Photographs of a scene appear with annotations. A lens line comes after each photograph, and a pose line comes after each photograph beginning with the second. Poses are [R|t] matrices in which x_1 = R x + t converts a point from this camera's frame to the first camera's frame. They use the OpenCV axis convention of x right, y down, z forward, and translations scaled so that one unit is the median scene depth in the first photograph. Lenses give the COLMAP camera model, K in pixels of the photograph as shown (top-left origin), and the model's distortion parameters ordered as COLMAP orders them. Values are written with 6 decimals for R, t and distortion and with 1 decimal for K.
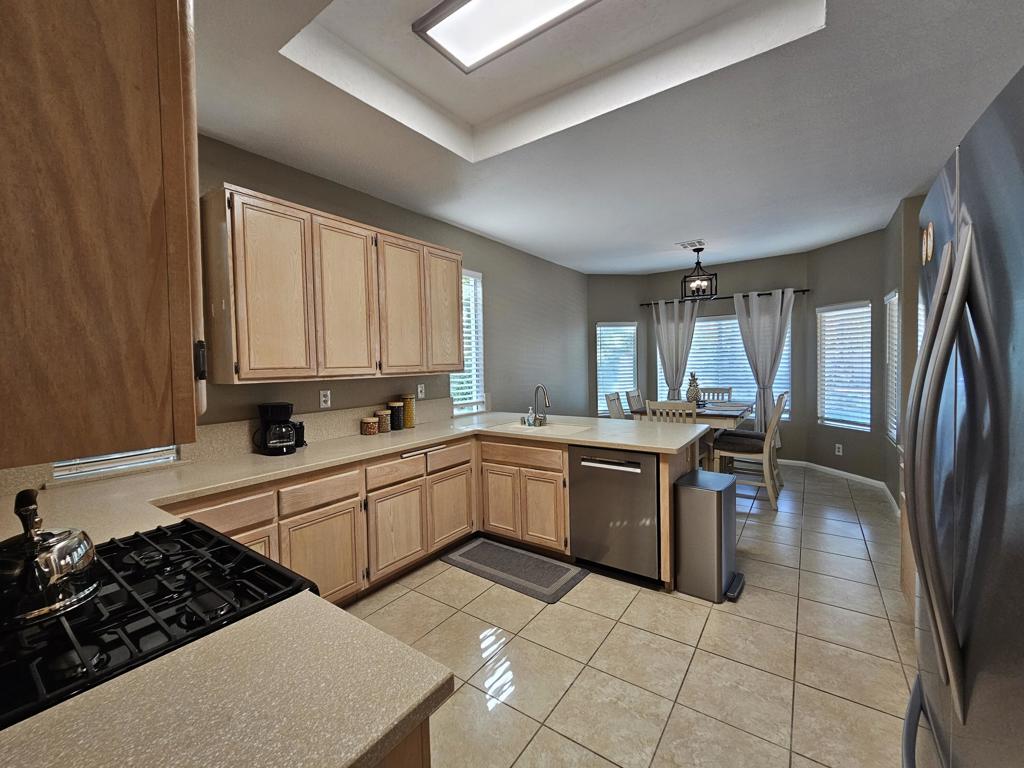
lens RADIAL K [[420.4, 0, 506.8], [0, 420.4, 379.2], [0, 0, 1]] dist [-0.000683, -0.000118]
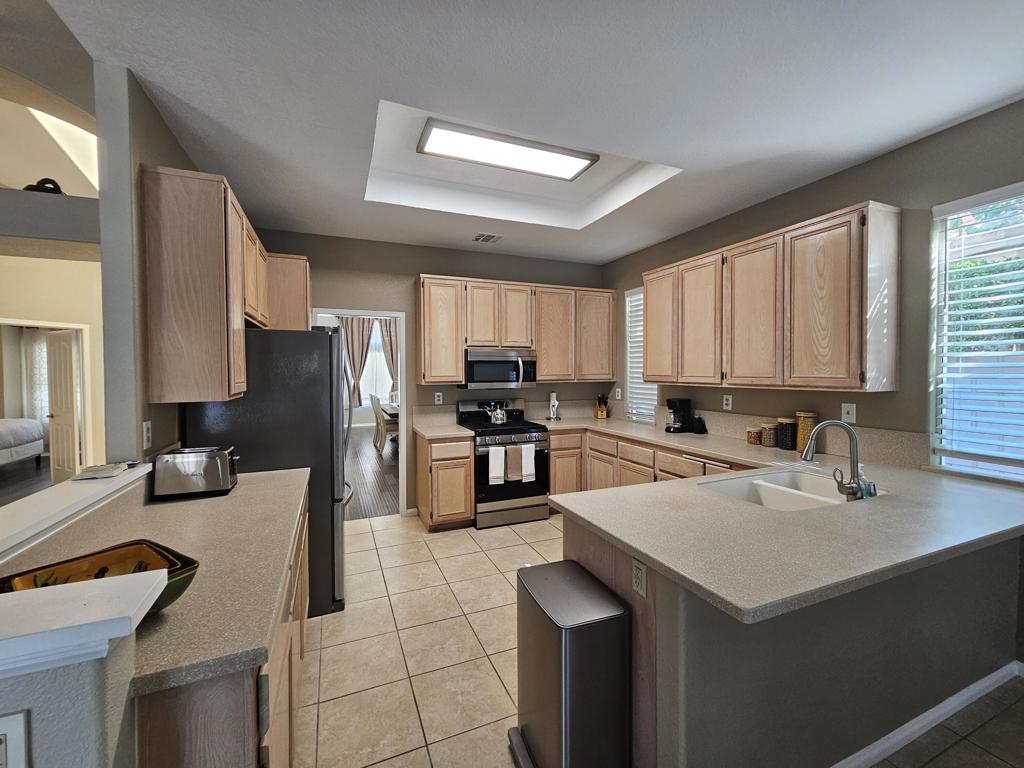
lens RADIAL K [[420.4, 0, 506.8], [0, 420.4, 379.2], [0, 0, 1]] dist [-0.000683, -0.000118]
pose [[-0.524872, 0.044865, -0.849998, 0.897765], [-0.012303, 0.998106, 0.060280, -0.081819], [0.851093, 0.042097, -0.523325, 1.089571]]
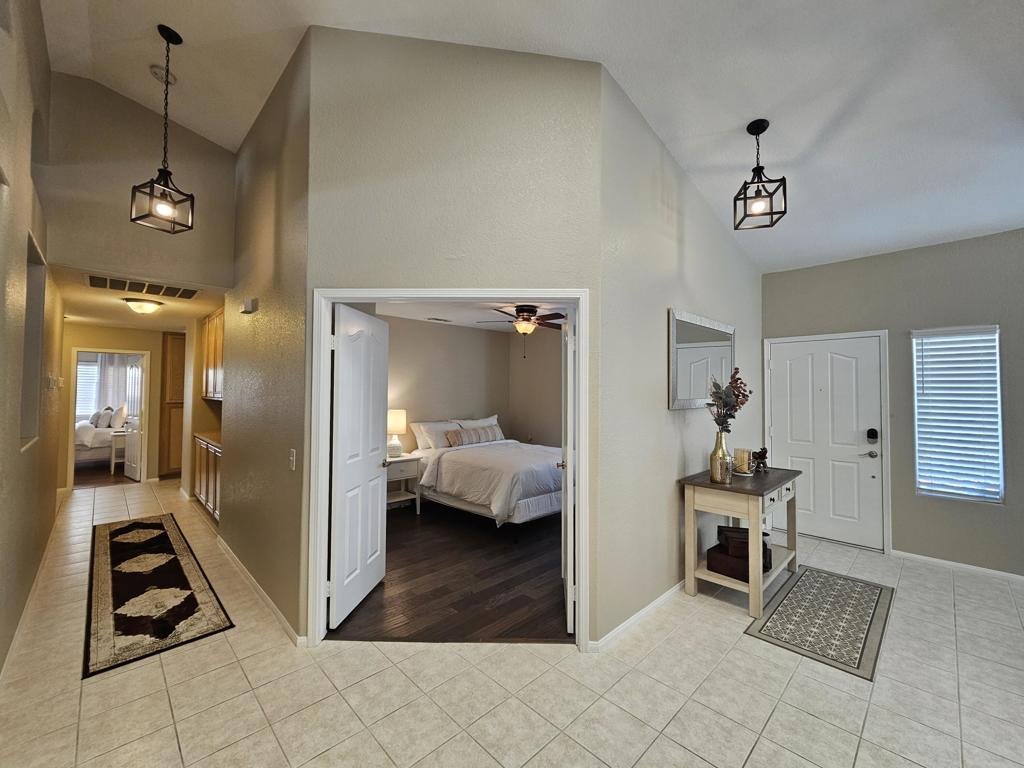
lens RADIAL K [[420.4, 0, 506.8], [0, 420.4, 379.2], [0, 0, 1]] dist [-0.000683, -0.000118]
pose [[-0.983753, 0.021209, 0.178269, 0.323275], [0.022485, 0.999734, 0.005141, -0.013717], [-0.178113, 0.009066, -0.983968, -0.501189]]
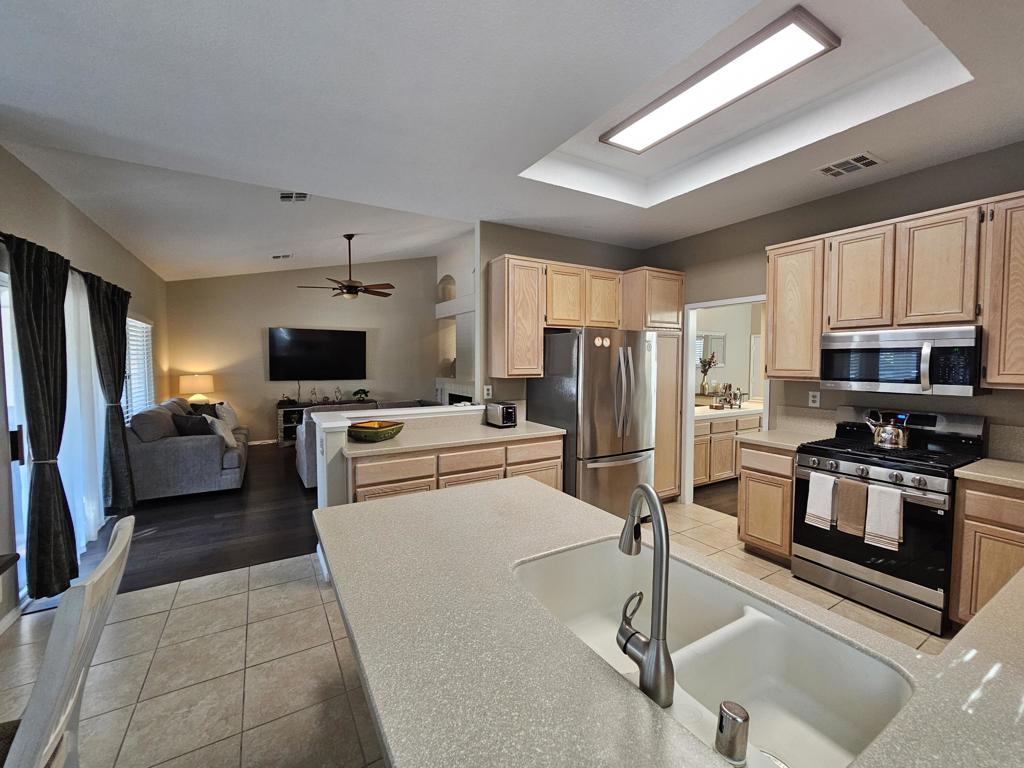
lens RADIAL K [[420.4, 0, 506.8], [0, 420.4, 379.2], [0, 0, 1]] dist [-0.000683, -0.000118]
pose [[-0.914553, 0.004603, 0.404439, 0.063812], [0.034899, 0.997104, 0.067567, -0.080381], [-0.402957, 0.075908, -0.912066, 1.472085]]
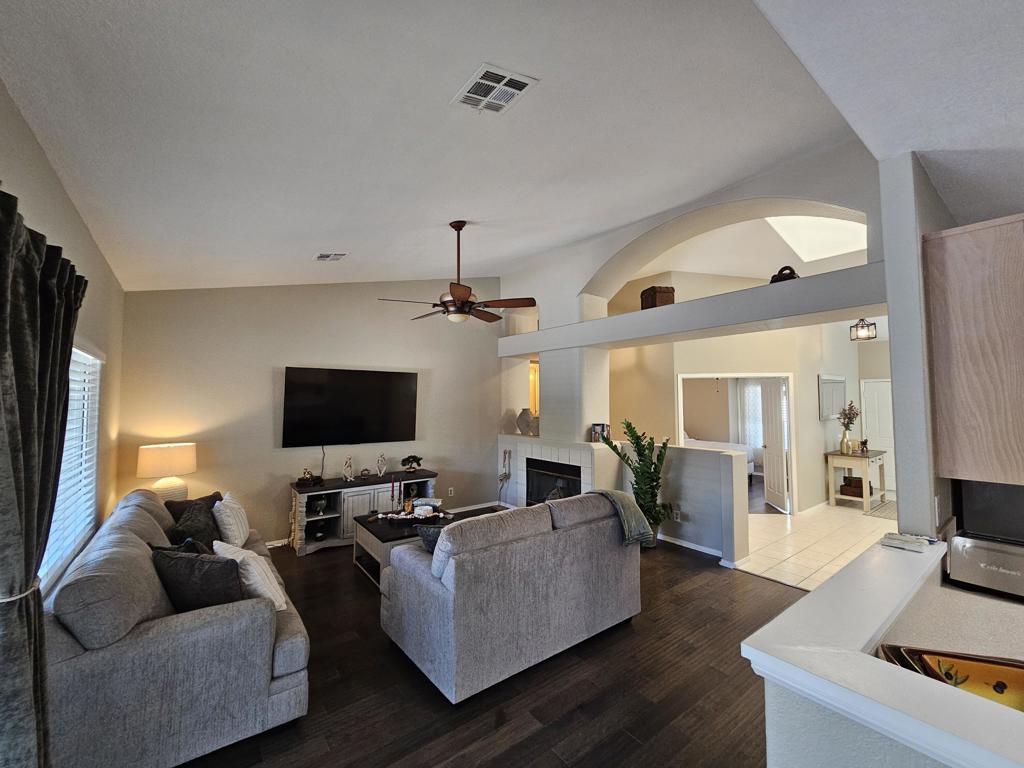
lens RADIAL K [[420.4, 0, 506.8], [0, 420.4, 379.2], [0, 0, 1]] dist [-0.000683, -0.000118]
pose [[-0.955886, 0.039415, 0.291083, 1.057515], [0.033828, 0.999135, -0.024200, -0.148241], [-0.291785, -0.013286, -0.956392, 1.063917]]
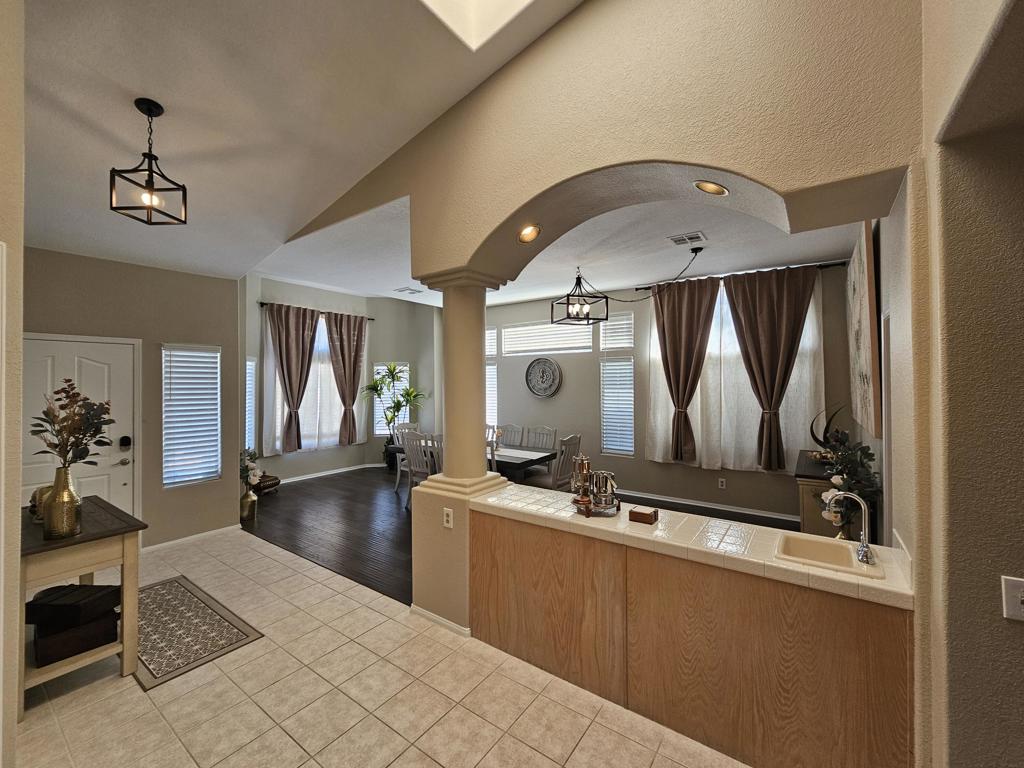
lens RADIAL K [[420.4, 0, 506.8], [0, 420.4, 379.2], [0, 0, 1]] dist [-0.000683, -0.000118]
pose [[0.000429, 0.015378, -0.999882, 0.747906], [-0.033209, 0.999330, 0.015355, -0.064424], [0.999448, 0.033198, 0.000939, -0.811074]]
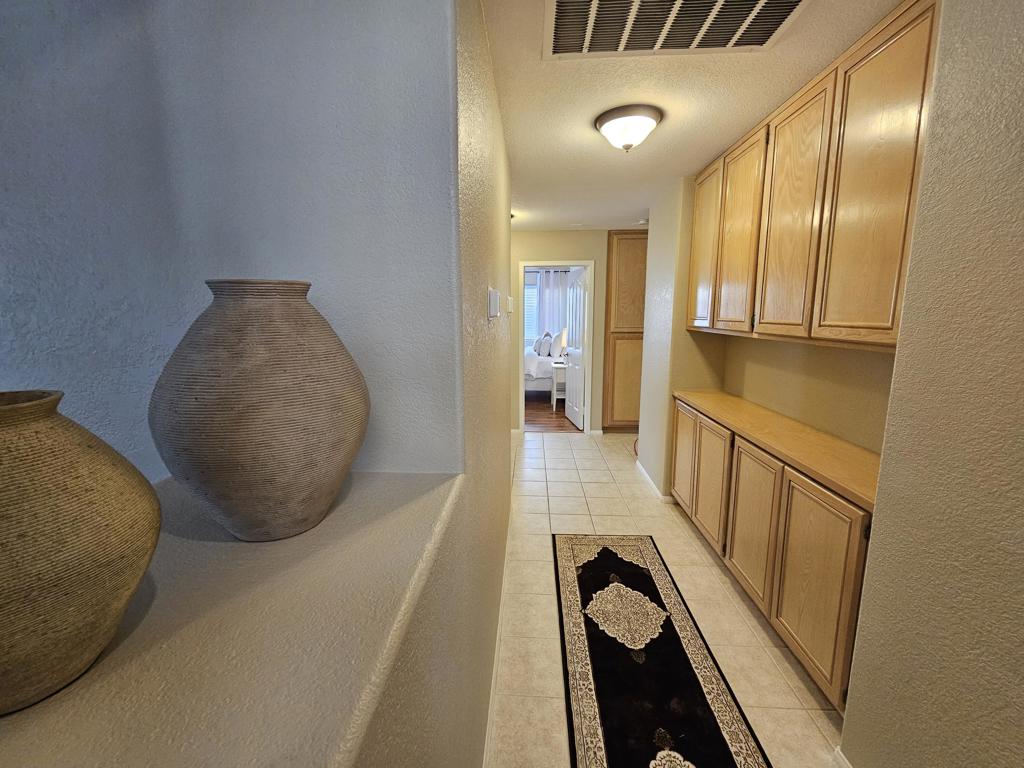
lens RADIAL K [[420.4, 0, 506.8], [0, 420.4, 379.2], [0, 0, 1]] dist [-0.000683, -0.000118]
pose [[-0.532118, -0.104086, 0.840248, 1.357779], [0.053356, 0.986320, 0.155971, -0.011899], [-0.844987, 0.127827, -0.519285, -1.182875]]
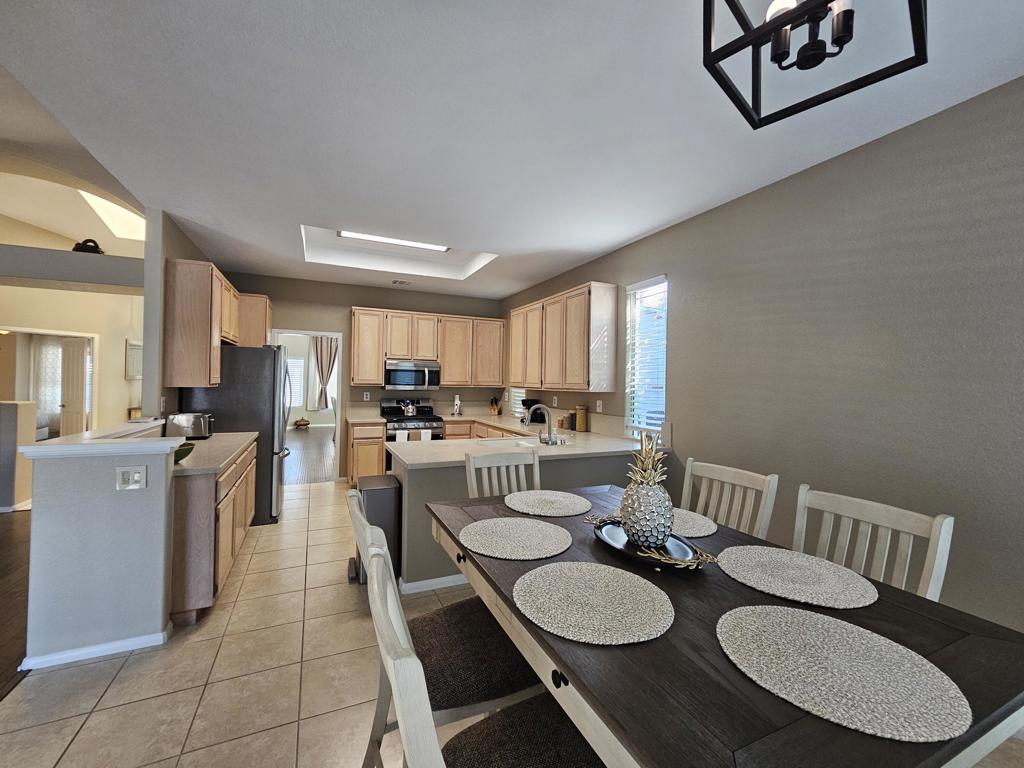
lens RADIAL K [[420.4, 0, 506.8], [0, 420.4, 379.2], [0, 0, 1]] dist [-0.000683, -0.000118]
pose [[-0.496951, 0.009488, -0.867727, 1.179086], [-0.036334, 0.998836, 0.031731, -0.092707], [0.867018, 0.047297, -0.496028, 1.688798]]
